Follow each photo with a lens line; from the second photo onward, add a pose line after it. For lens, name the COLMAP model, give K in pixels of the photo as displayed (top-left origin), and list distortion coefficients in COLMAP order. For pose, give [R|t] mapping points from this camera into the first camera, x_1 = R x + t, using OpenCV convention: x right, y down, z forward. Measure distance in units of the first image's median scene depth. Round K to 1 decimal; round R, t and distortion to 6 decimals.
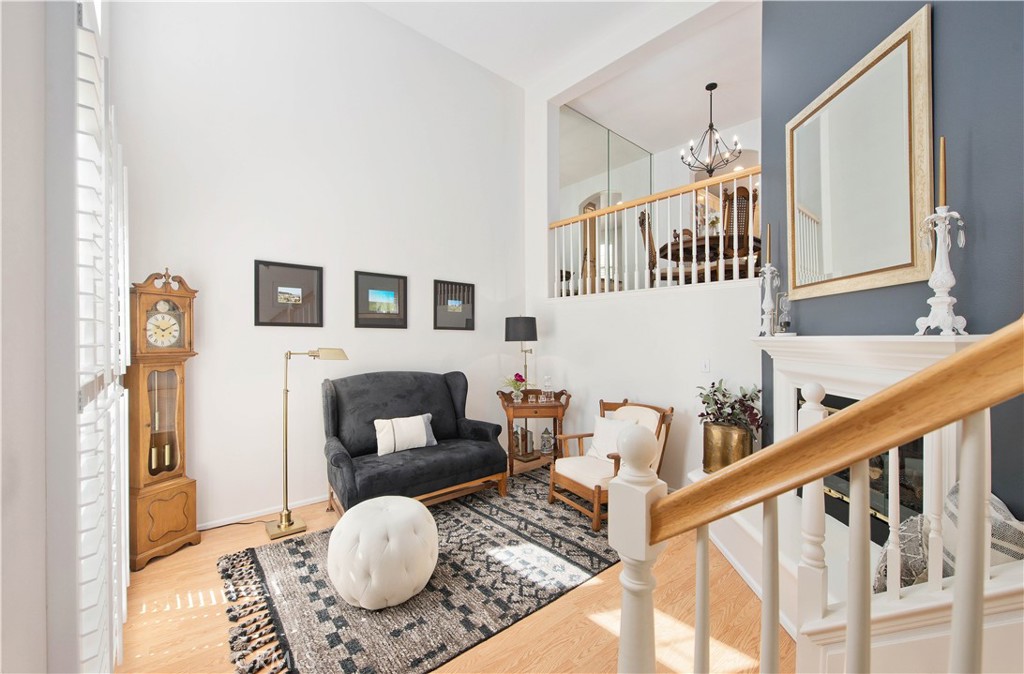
lens RADIAL K [[419.6, 0, 518.9], [0, 419.6, 337.1], [0, 0, 1]] dist [-0.010894, -0.001658]
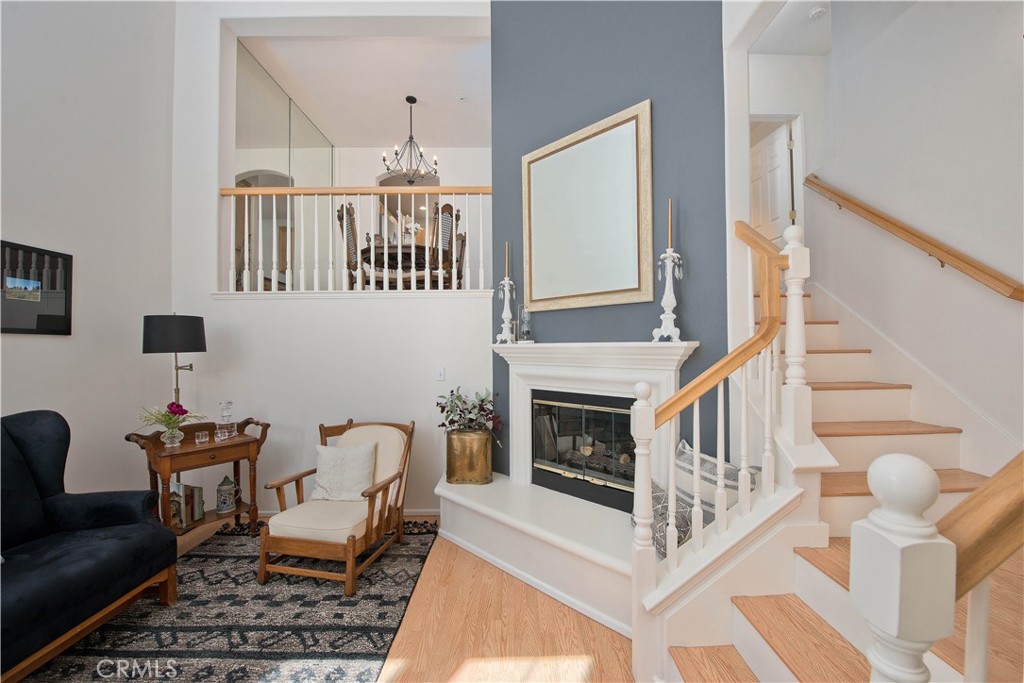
lens RADIAL K [[404.8, 0, 522.4], [0, 404.8, 340.4], [0, 0, 1]] dist [-0.016420, -0.001305]
pose [[0.653509, 0.004309, 0.756907, -0.150840], [0.007235, 0.999903, -0.011939, 0.001586], [-0.756885, 0.013279, 0.653414, 0.235231]]
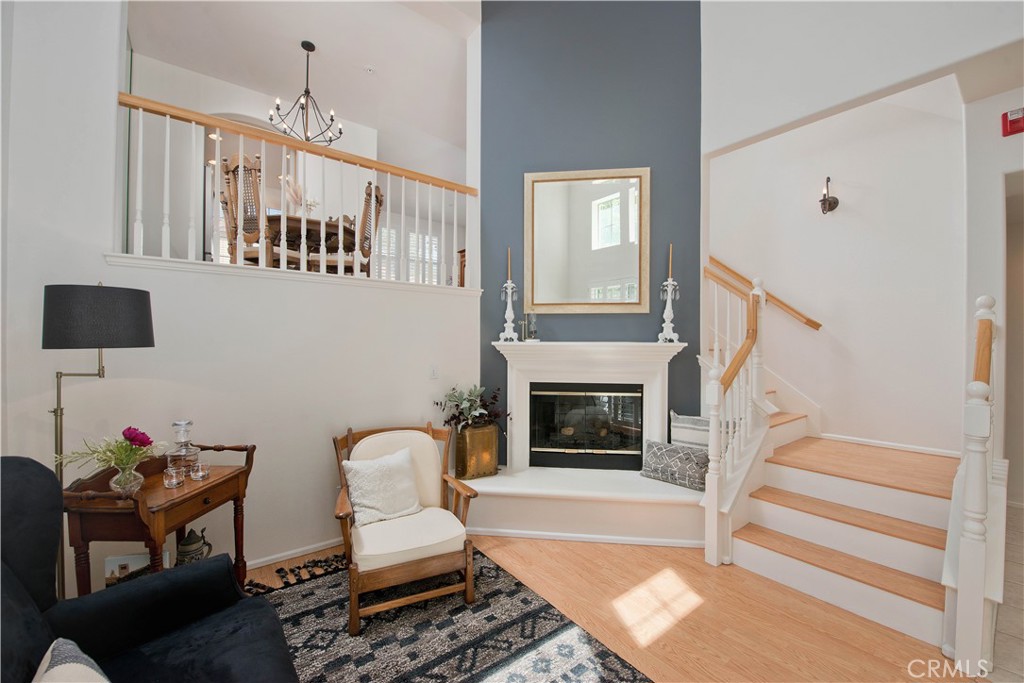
lens RADIAL K [[404.8, 0, 513.0], [0, 404.8, 339.3], [0, 0, 1]] dist [-0.016420, -0.001305]
pose [[0.069674, 0.010238, 0.997517, -0.463187], [-0.007388, 0.999925, -0.009746, 0.001882], [-0.997542, -0.006691, 0.069744, 0.768921]]
